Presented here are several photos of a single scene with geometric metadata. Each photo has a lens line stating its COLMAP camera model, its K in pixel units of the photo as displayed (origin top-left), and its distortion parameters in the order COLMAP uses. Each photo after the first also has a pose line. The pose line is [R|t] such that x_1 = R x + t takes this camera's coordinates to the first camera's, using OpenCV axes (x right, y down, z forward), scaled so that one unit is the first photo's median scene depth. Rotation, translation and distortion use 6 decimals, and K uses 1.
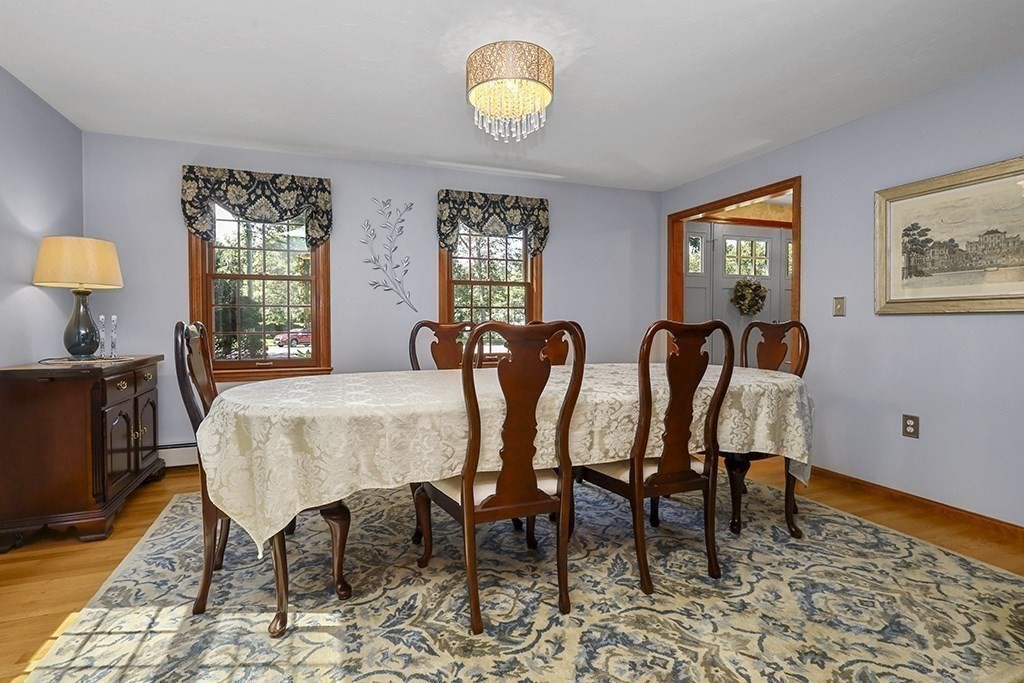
lens RADIAL K [[476.7, 0, 501.3], [0, 476.7, 325.8], [0, 0, 1]] dist [0.001013, 0.000396]
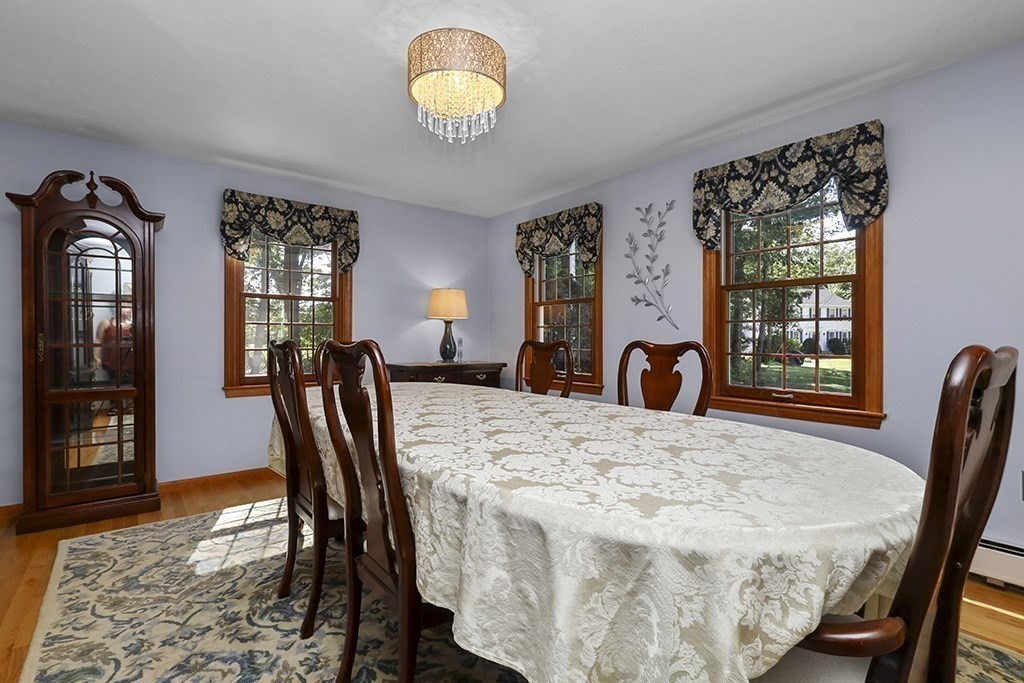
lens RADIAL K [[476.7, 0, 511.9], [0, 476.7, 340.0], [0, 0, 1]] dist [0.001013, 0.000396]
pose [[0.319385, 0.004790, -0.947613, 0.555071], [-0.015906, 0.999873, -0.000307, -0.007296], [0.947491, 0.015171, 0.319421, 0.502740]]
